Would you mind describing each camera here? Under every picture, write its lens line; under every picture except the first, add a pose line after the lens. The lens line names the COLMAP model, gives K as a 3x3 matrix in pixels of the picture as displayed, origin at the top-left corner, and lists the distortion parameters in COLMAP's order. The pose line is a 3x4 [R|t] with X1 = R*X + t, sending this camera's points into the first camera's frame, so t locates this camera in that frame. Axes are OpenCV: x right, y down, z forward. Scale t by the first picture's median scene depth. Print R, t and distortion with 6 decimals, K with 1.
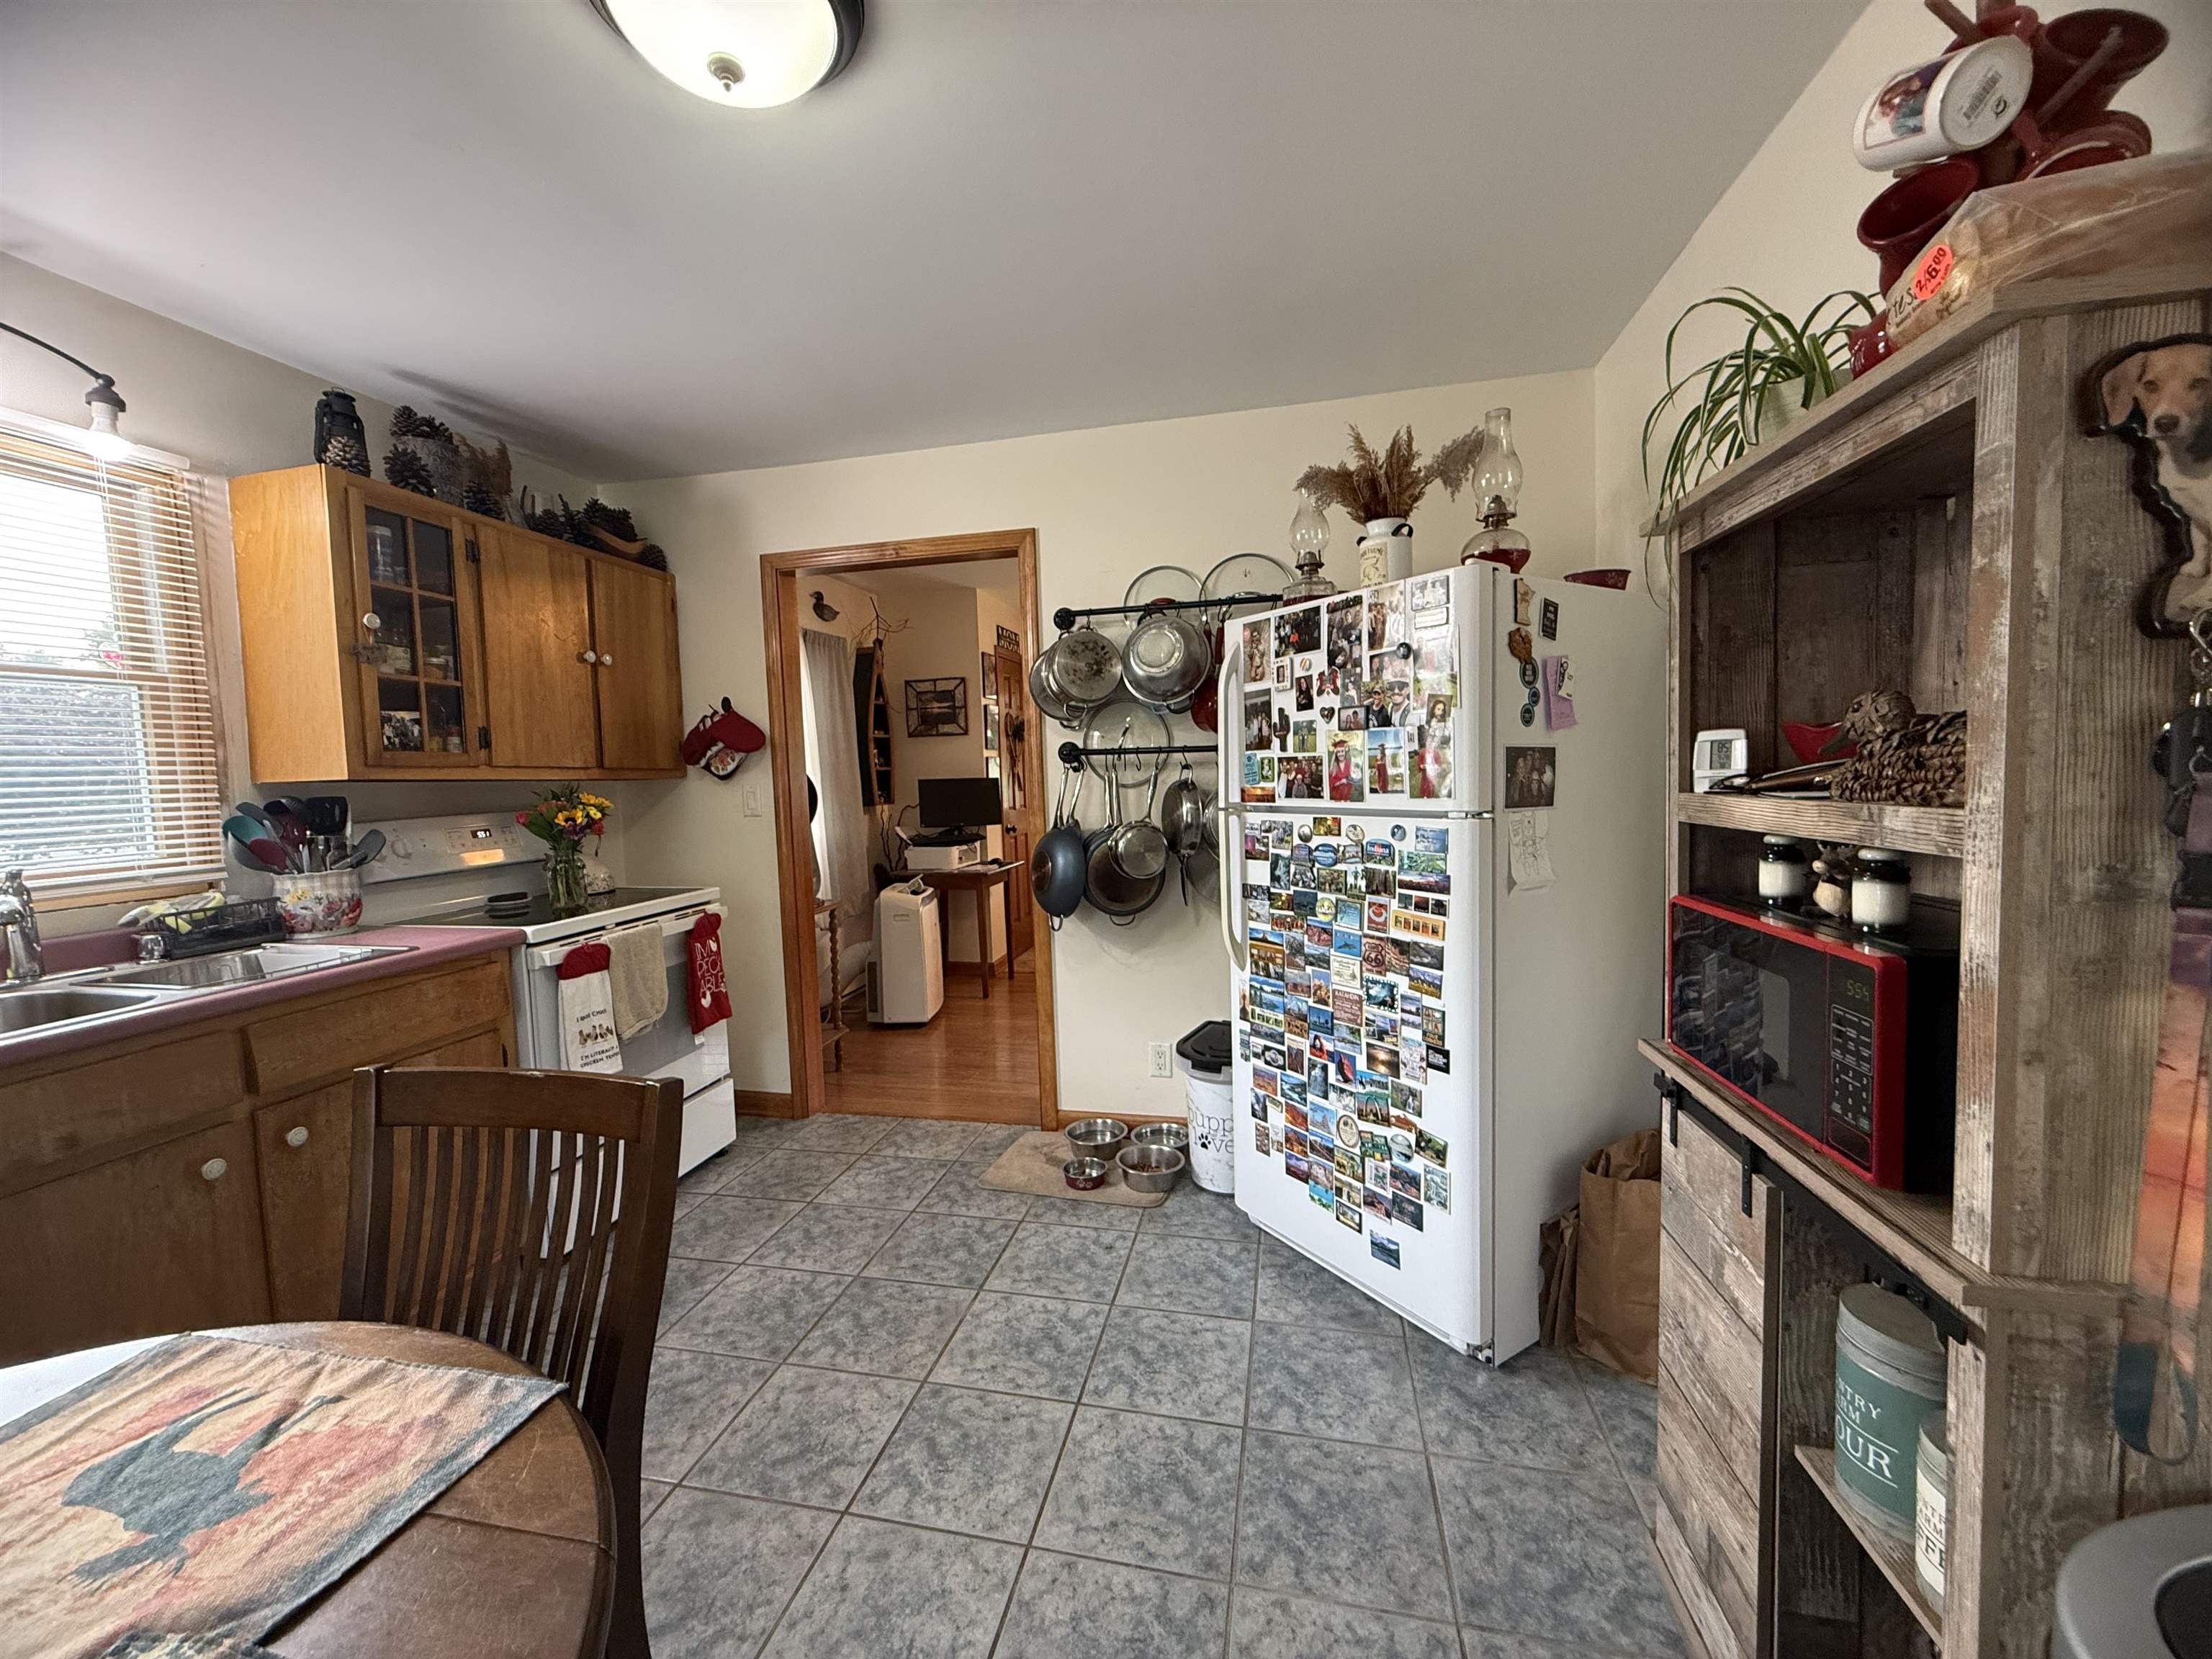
lens RADIAL K [[877.3, 0, 1098.3], [0, 877.3, 828.8], [0, 0, 1]] dist [0.000069, -0.000116]
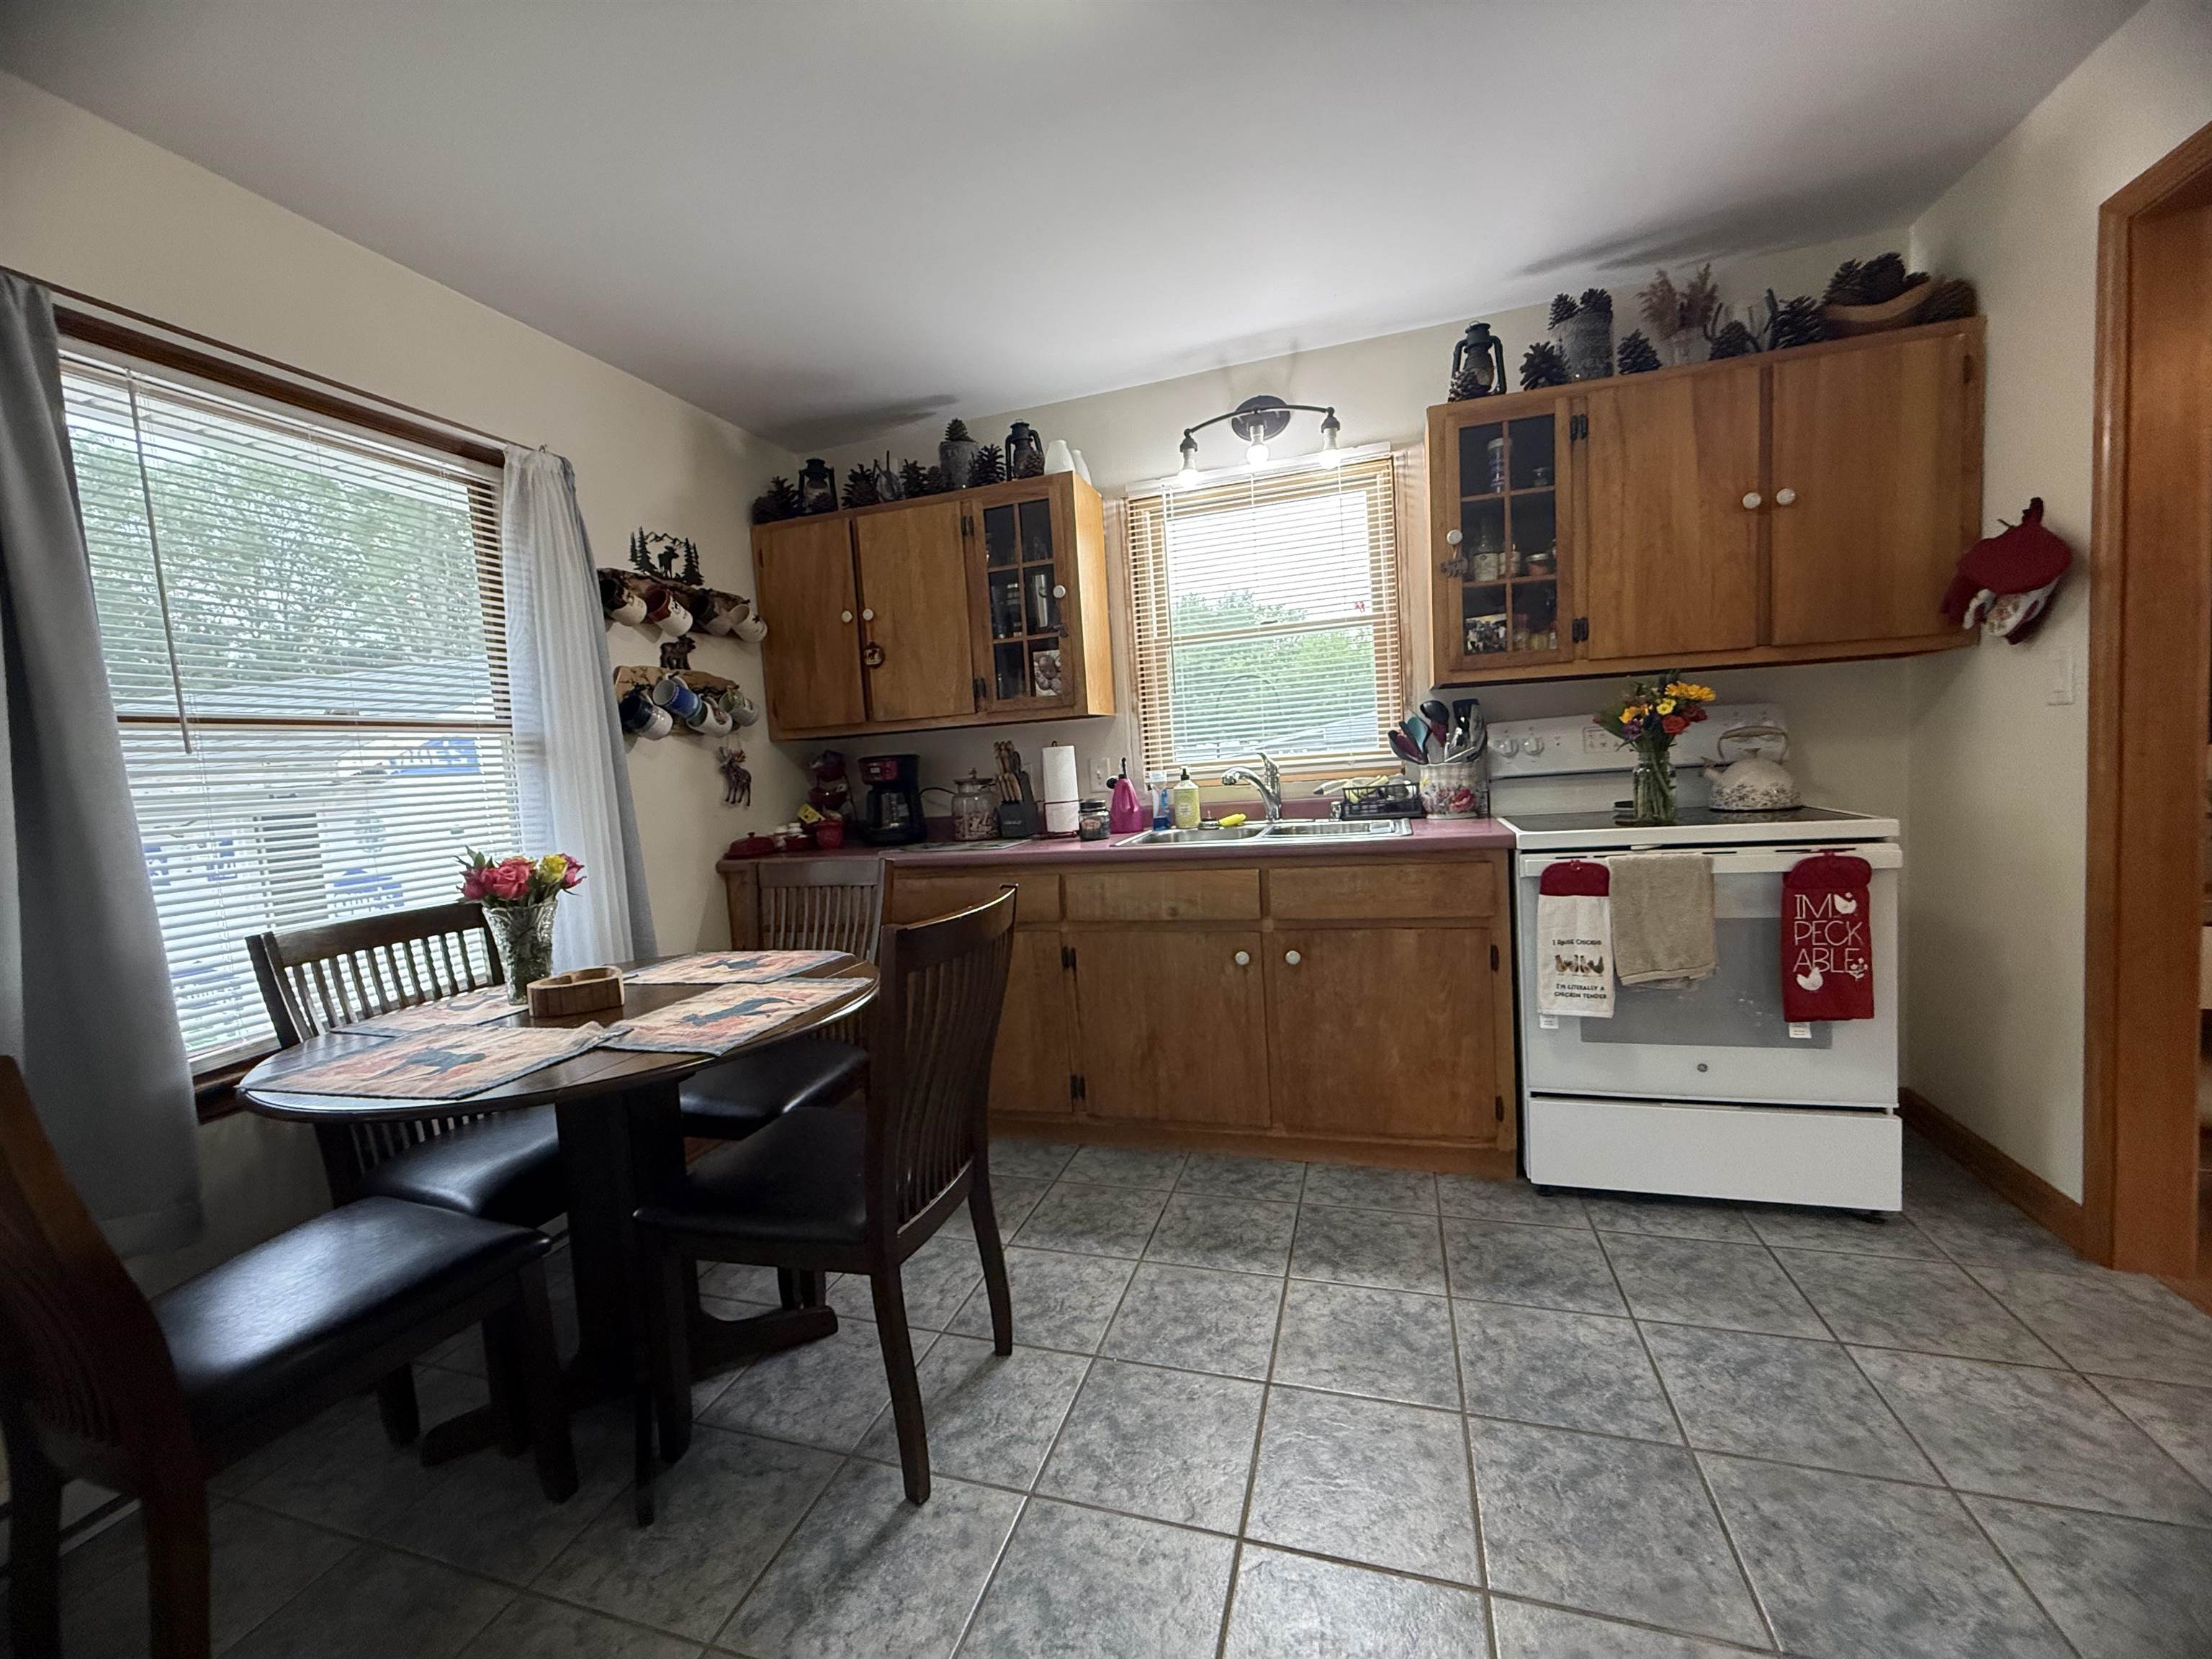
lens RADIAL K [[878.9, 0, 1100.3], [0, 878.9, 828.7], [0, 0, 1]] dist [-0.000403, -0.000086]
pose [[-0.084845, 0.114164, -0.989832, 0.335307], [0.001041, 0.993424, 0.114489, -0.000418], [0.996394, 0.008683, -0.084406, 0.643281]]
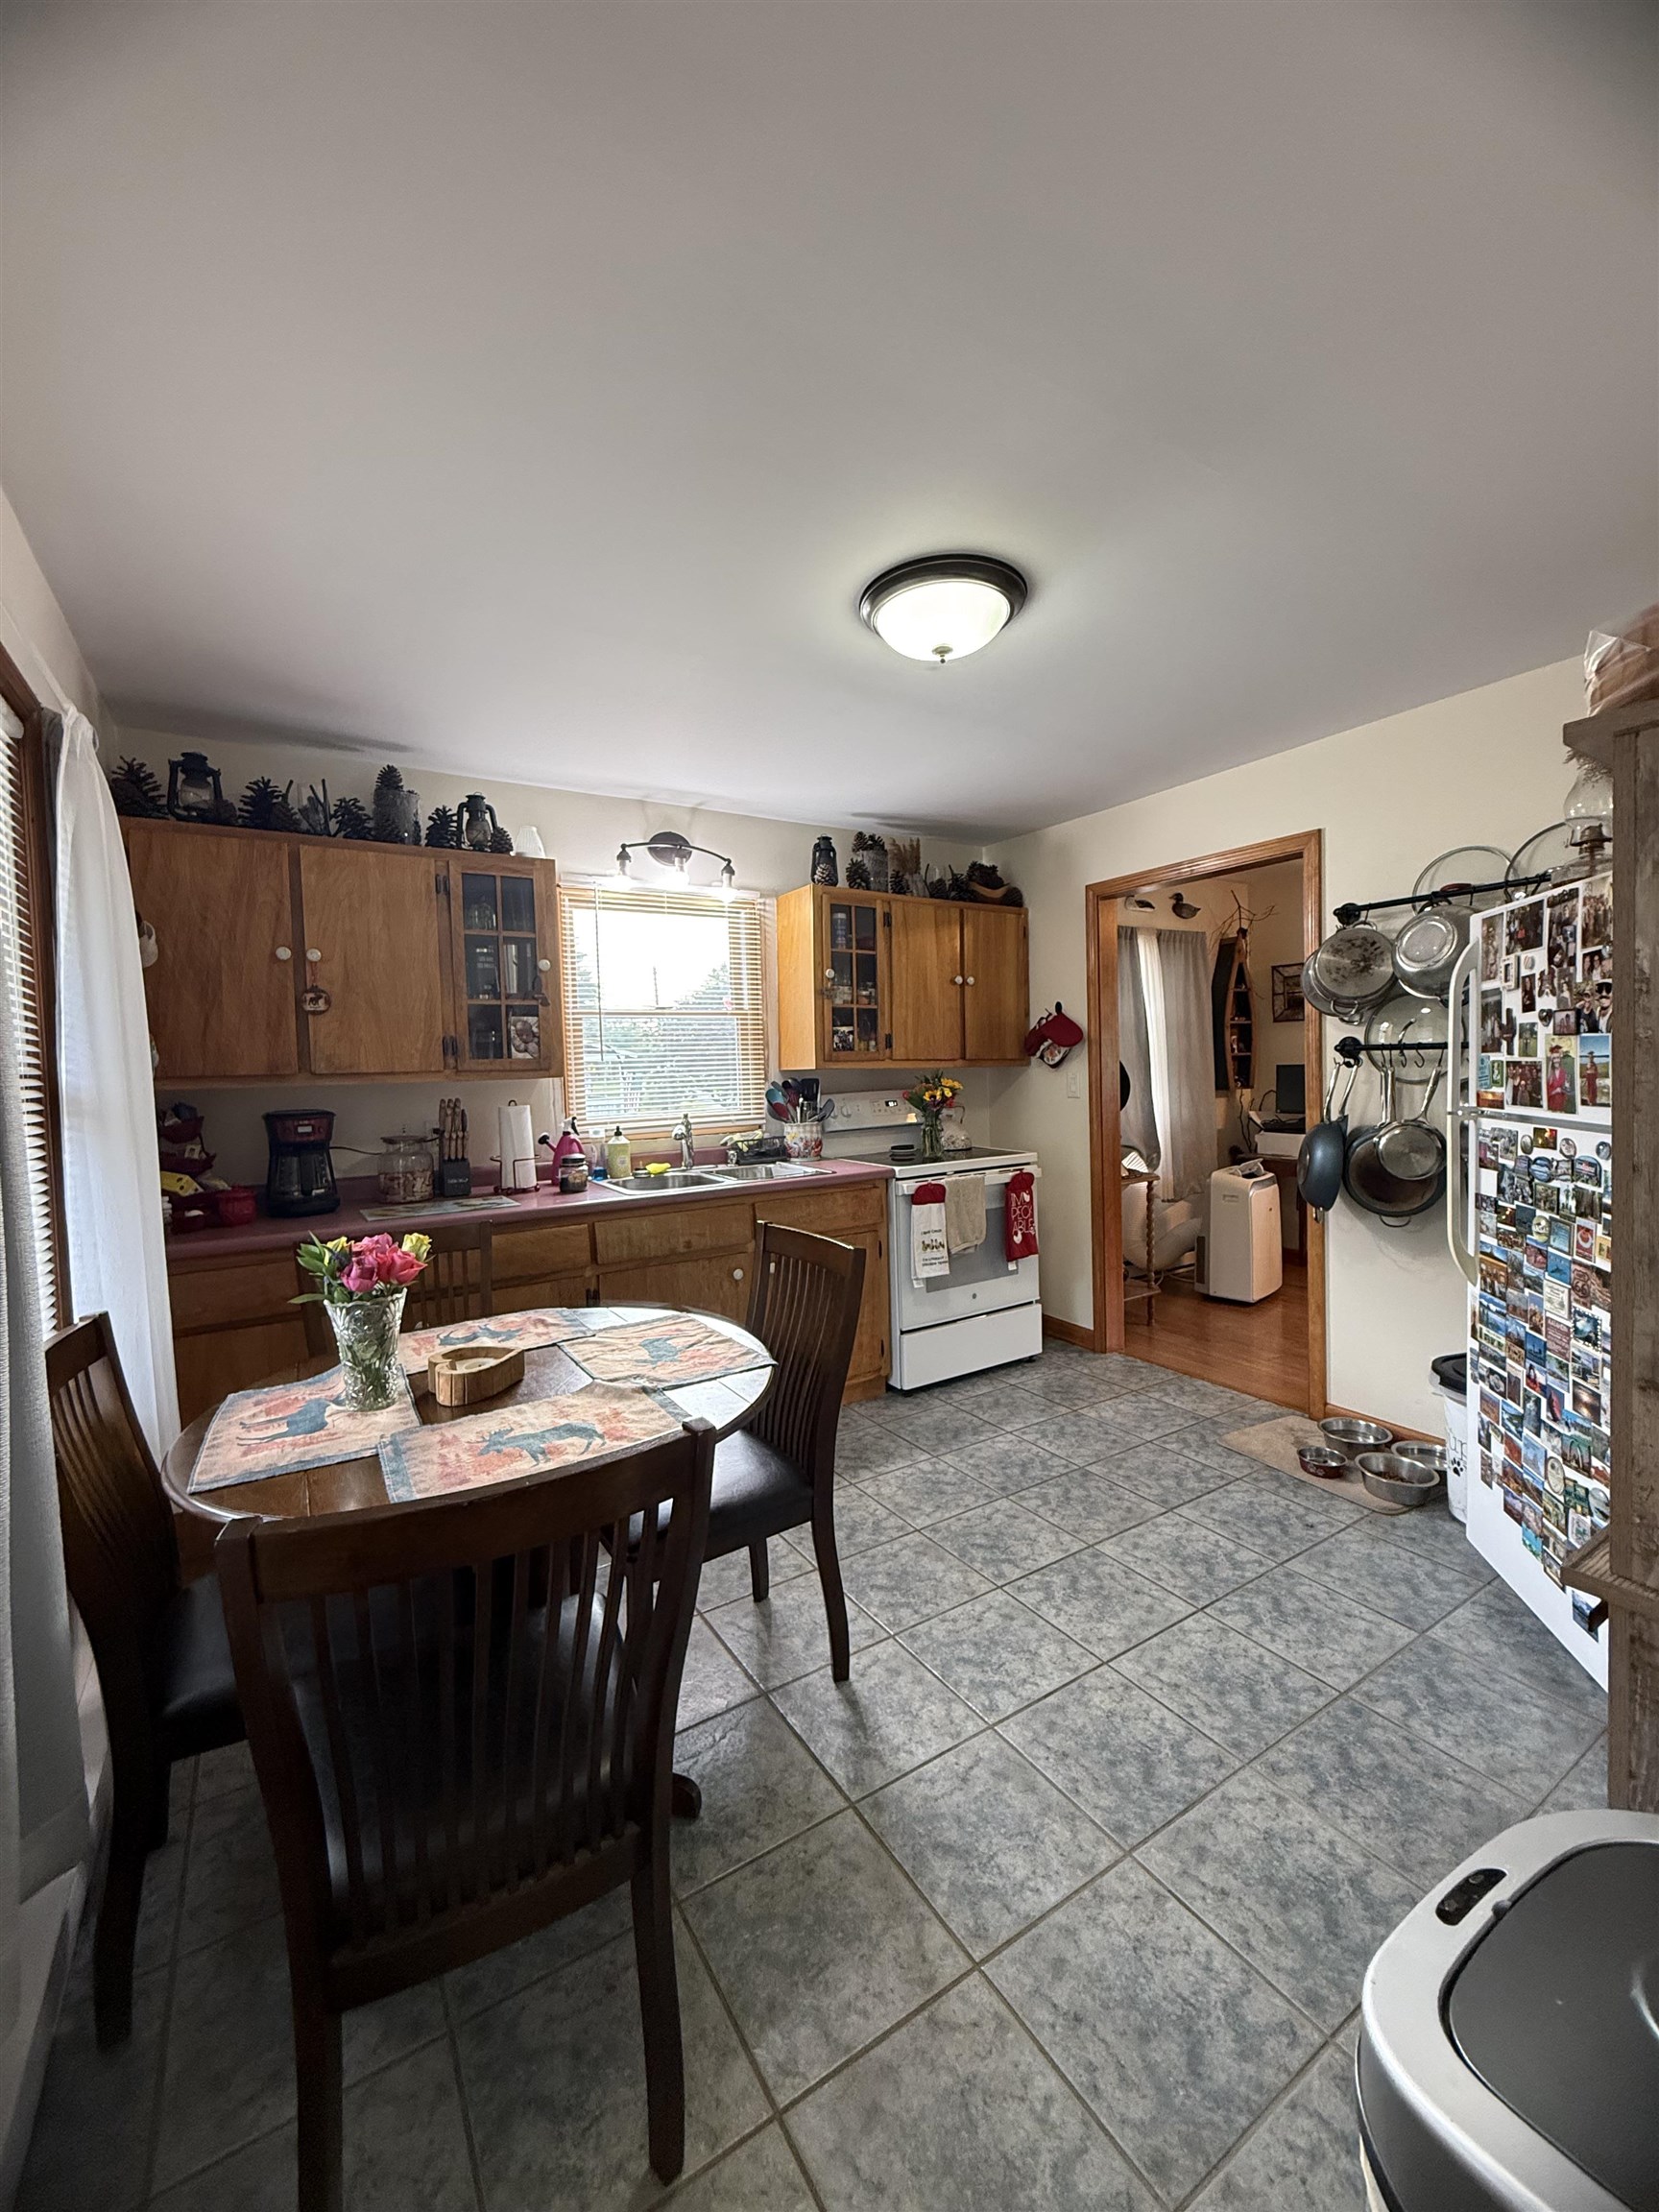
lens RADIAL K [[878.9, 0, 832.3], [0, 878.9, 1098.5], [0, 0, 1]] dist [-0.000403, -0.000086]
pose [[0.707189, 0.039477, -0.705921, 0.350560], [-0.042684, 0.999003, 0.013105, -0.022622], [0.705735, 0.020864, 0.708169, -0.164273]]
